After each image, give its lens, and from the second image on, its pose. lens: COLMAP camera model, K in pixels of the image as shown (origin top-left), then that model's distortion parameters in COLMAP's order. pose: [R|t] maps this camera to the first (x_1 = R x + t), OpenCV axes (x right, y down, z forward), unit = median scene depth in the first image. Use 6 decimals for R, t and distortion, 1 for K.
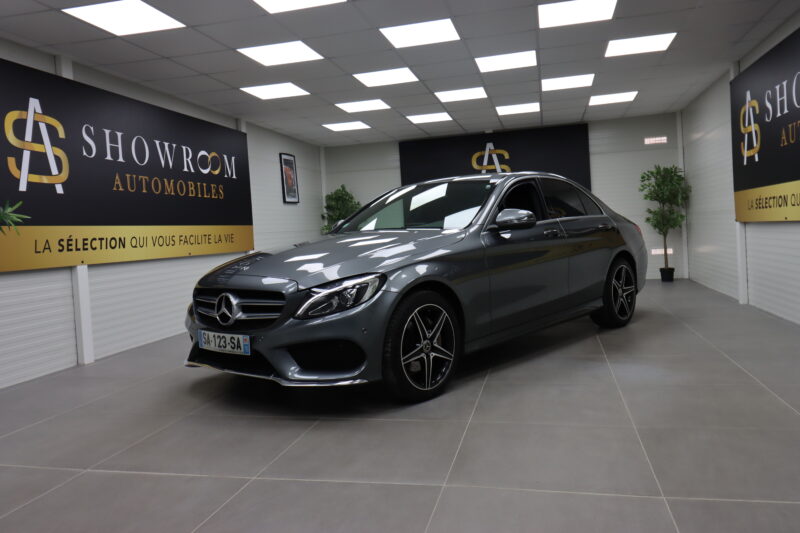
lens RADIAL K [[641.9, 0, 407.4], [0, 641.9, 264.8], [0, 0, 1]] dist [-0.003891, 0.015575]
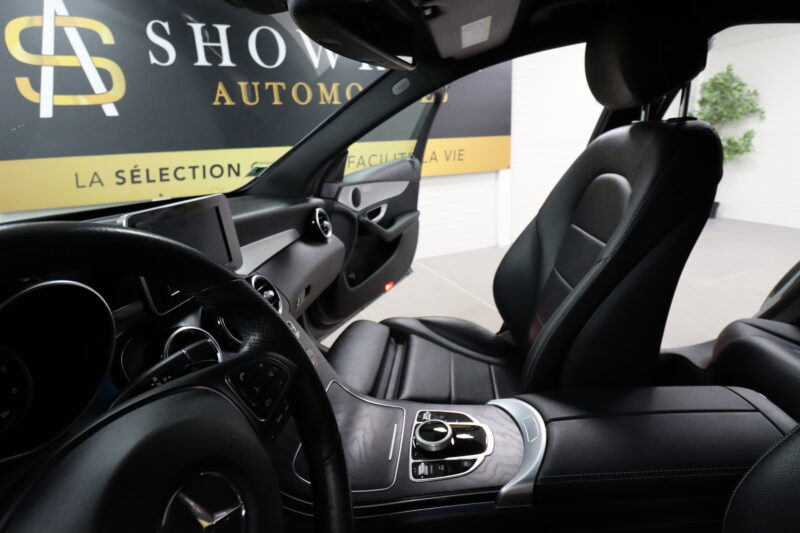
lens RADIAL K [[379.0, 0, 403.1], [0, 379.0, 266.8], [0, 0, 1]] dist [-0.003071, -0.007338]
pose [[0.579762, 0.233673, -0.780559, 0.107807], [-0.008679, 0.959710, 0.280859, -0.052280], [0.814739, -0.156057, 0.558432, 0.851346]]
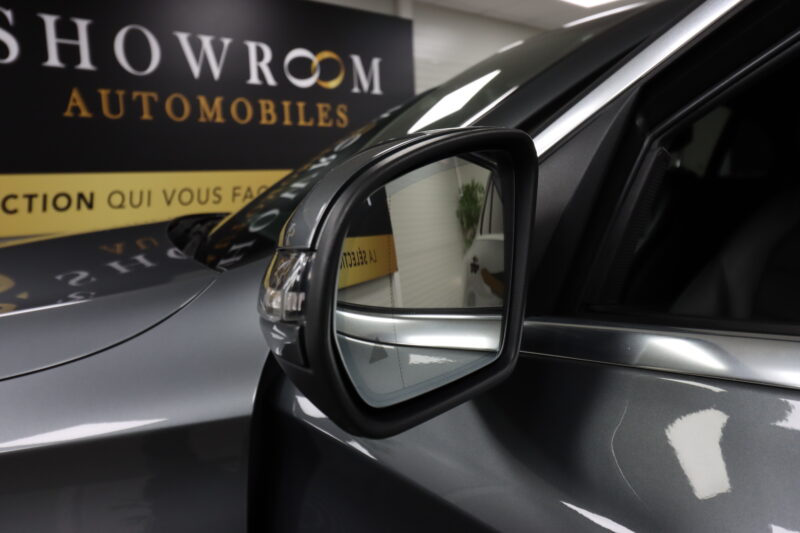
lens RADIAL K [[641.9, 0, 399.6], [0, 641.9, 266.7], [0, 0, 1]] dist [-0.003891, 0.015575]
pose [[0.814601, 0.076177, -0.574997, 0.165563], [-0.021052, 0.994568, 0.101937, -0.039490], [0.579639, -0.070933, 0.811780, 0.641315]]
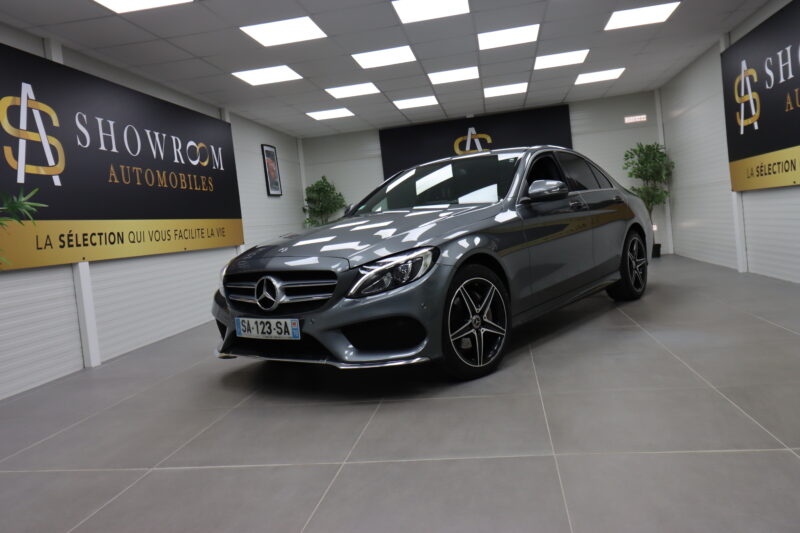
lens RADIAL K [[641.9, 0, 405.6], [0, 641.9, 262.9], [0, 0, 1]] dist [-0.003891, 0.015575]
pose [[0.996389, -0.049431, 0.069029, -0.090760], [0.049366, 0.998777, 0.002639, 0.019994], [-0.069075, 0.000778, 0.997611, 0.028844]]
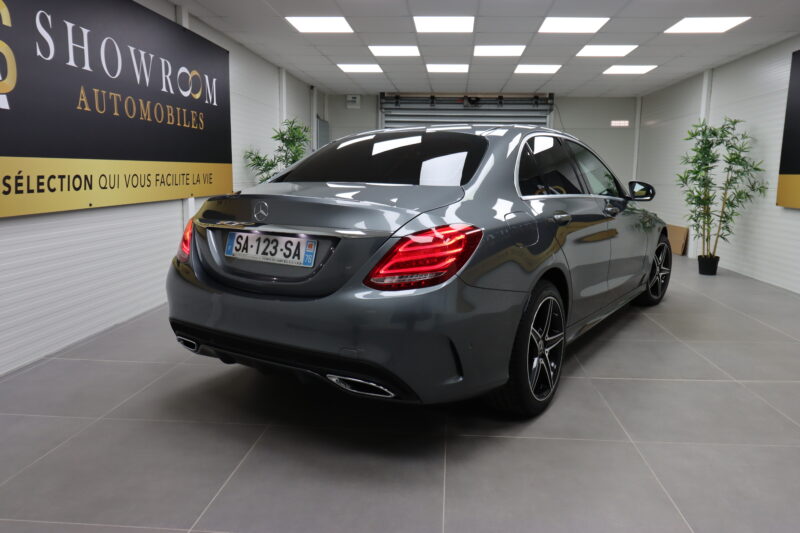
lens RADIAL K [[591.7, 0, 422.1], [0, 591.7, 268.4], [0, 0, 1]] dist [0.001449, -0.000602]
pose [[0.982939, 0.049617, 0.177112, -0.174086], [-0.069175, 0.991955, 0.106018, -0.033654], [-0.170427, -0.116461, 0.978464, 0.240472]]
